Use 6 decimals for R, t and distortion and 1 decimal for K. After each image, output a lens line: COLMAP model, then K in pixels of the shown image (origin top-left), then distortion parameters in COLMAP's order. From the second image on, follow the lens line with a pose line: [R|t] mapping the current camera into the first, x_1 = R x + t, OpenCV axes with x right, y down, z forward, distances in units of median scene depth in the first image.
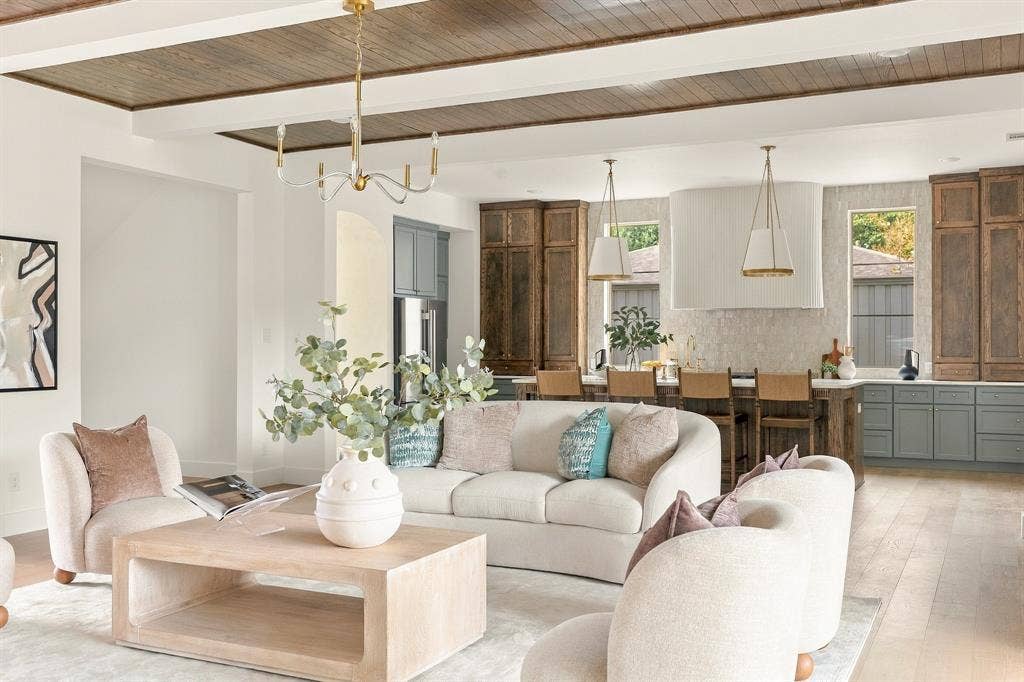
lens RADIAL K [[999.1, 0, 512.0], [0, 999.1, 341.0], [0, 0, 1]] dist [0.001499, 0.001423]
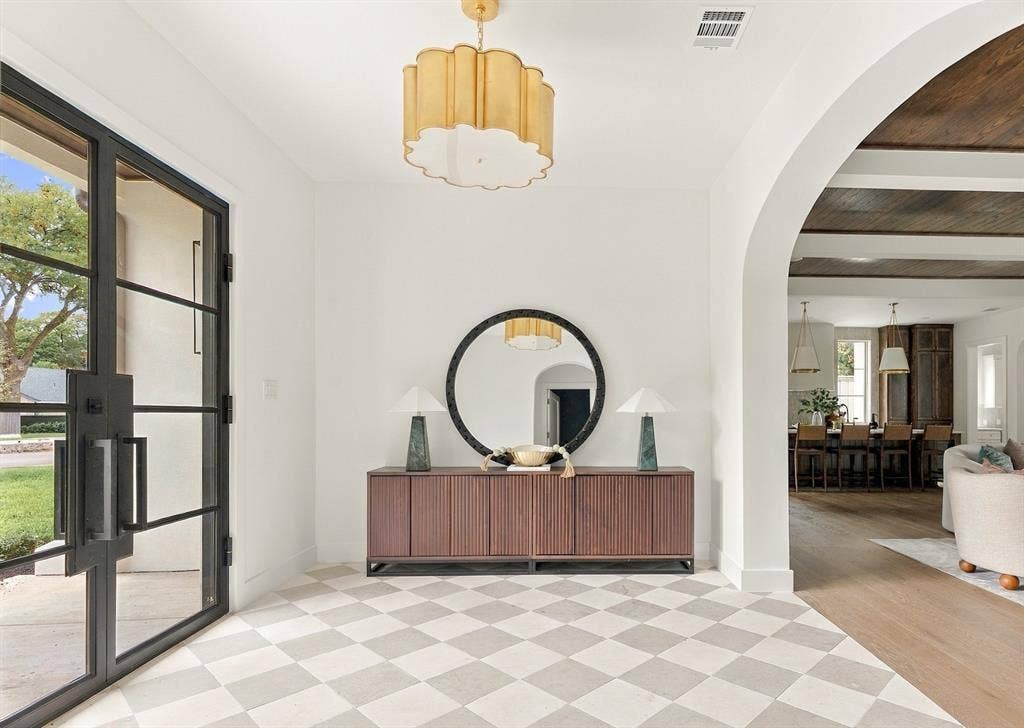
lens RADIAL K [[558.3, 0, 512.0], [0, 558.3, 409.7], [0, 0, 1]] dist [0.001307, 0.000447]
pose [[0.880347, 0.002414, 0.474324, -0.805693], [-0.004667, 0.999983, 0.003573, 0.001991], [-0.474307, -0.005359, 0.880343, 0.397223]]
